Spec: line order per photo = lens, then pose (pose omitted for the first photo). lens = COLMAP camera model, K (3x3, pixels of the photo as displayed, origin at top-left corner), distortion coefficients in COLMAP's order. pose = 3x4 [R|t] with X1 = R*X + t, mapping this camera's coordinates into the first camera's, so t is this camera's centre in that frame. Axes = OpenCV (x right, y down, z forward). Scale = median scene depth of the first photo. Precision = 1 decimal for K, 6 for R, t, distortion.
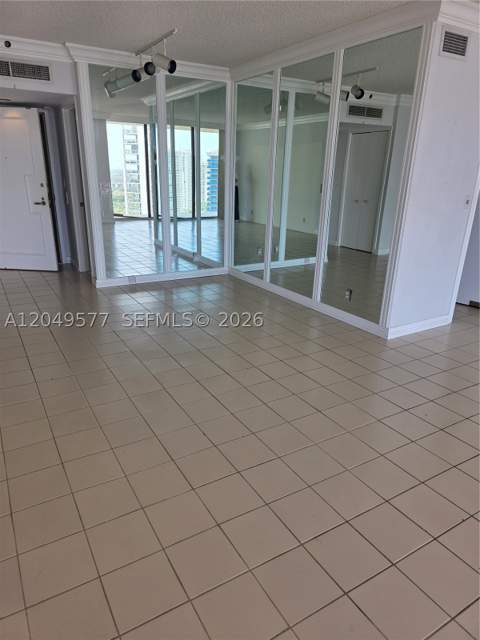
lens RADIAL K [[433.4, 0, 240.0], [0, 433.4, 320.0], [0, 0, 1]] dist [0.002567, 0.000615]
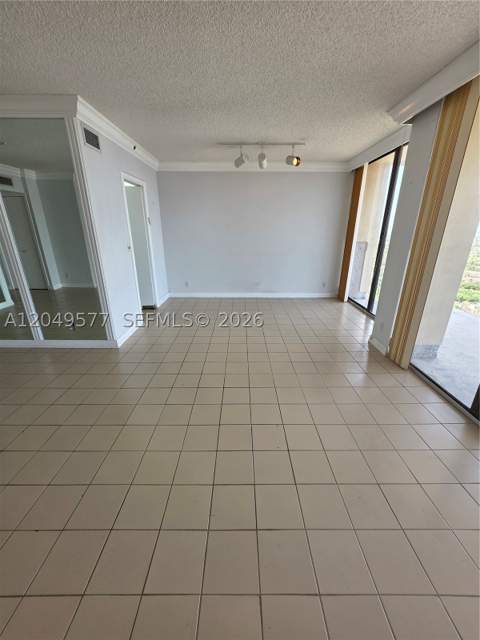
lens RADIAL K [[256.6, 0, 240.0], [0, 256.6, 320.0], [0, 0, 1]] dist [-0.001707, -0.000094]
pose [[0.515930, -0.303862, 0.800927, -0.095299], [0.287006, 0.942251, 0.172599, -0.068562], [-0.807121, 0.140822, 0.573345, 0.179039]]
